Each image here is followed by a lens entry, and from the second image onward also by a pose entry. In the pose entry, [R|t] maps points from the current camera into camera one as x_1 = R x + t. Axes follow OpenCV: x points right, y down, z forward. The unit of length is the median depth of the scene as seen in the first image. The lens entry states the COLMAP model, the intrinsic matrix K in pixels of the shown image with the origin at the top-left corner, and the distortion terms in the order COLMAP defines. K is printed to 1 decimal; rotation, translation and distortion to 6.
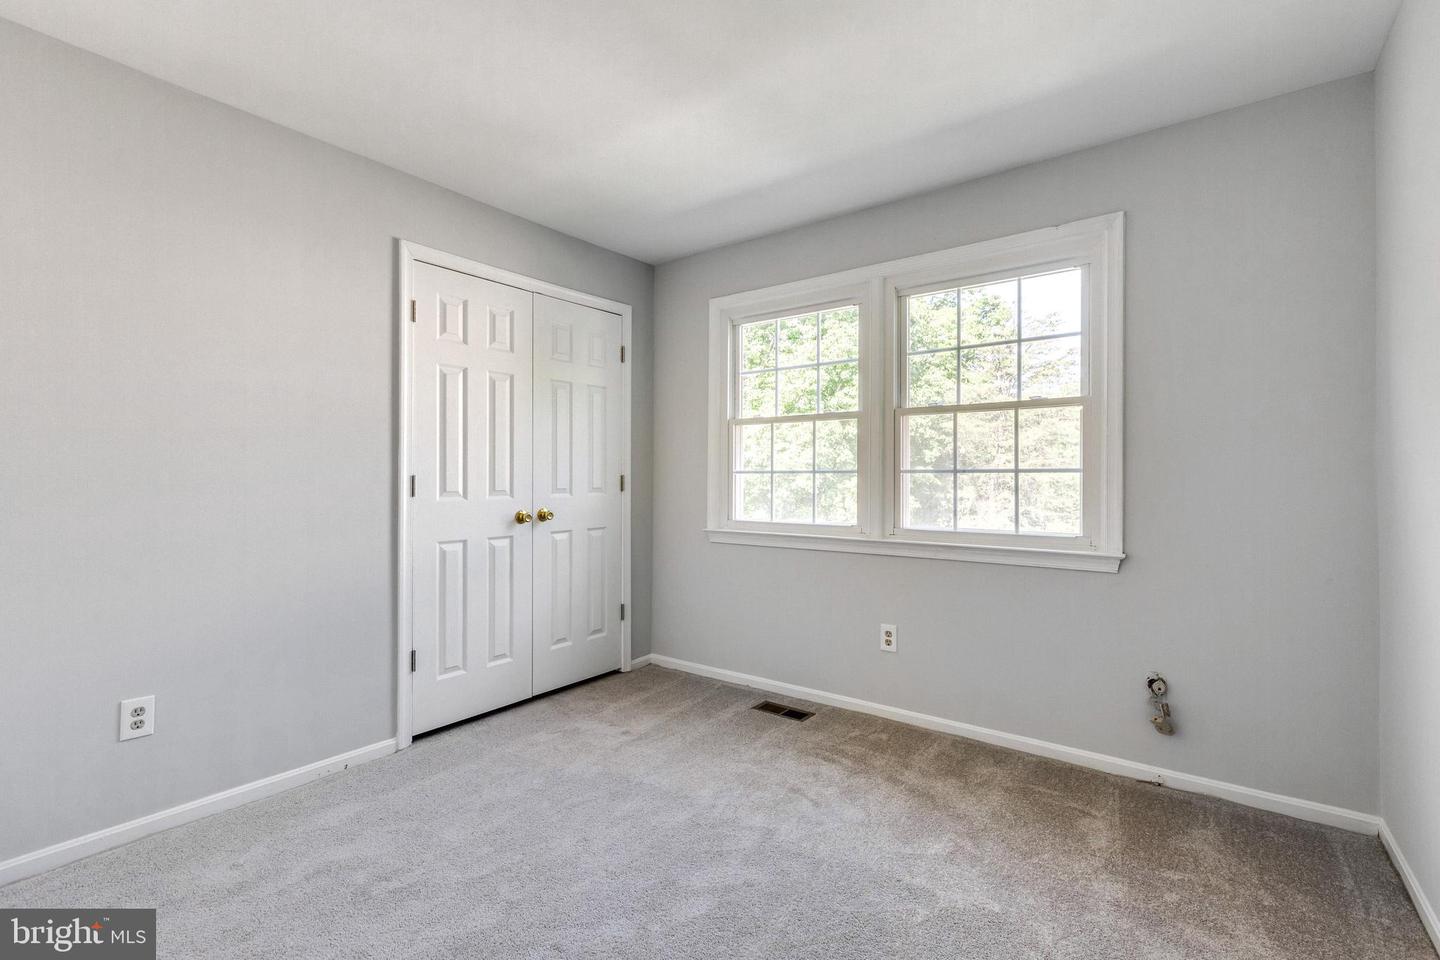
lens RADIAL K [[642.9, 0, 723.8], [0, 642.9, 472.0], [0, 0, 1]] dist [0.000973, -0.000577]
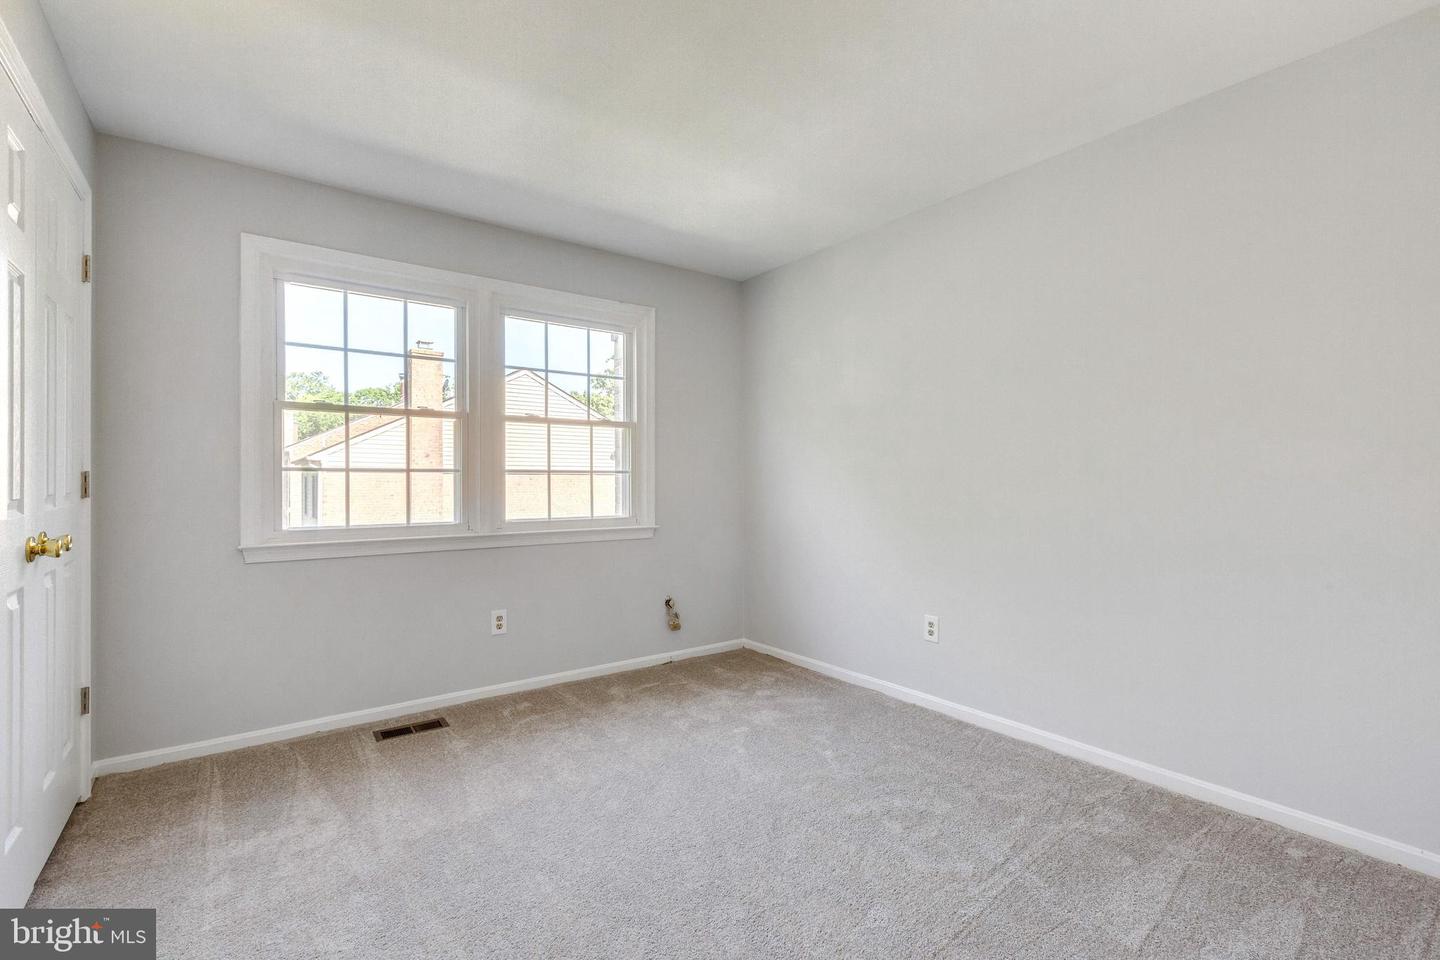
lens RADIAL K [[629.5, 0, 707.7], [0, 629.5, 479.1], [0, 0, 1]] dist [0.002458, 0.000109]
pose [[0.296641, 0.004709, 0.954977, -0.660774], [-0.003395, 0.999987, -0.003877, 0.015958], [-0.954983, -0.002092, 0.296653, 0.336736]]
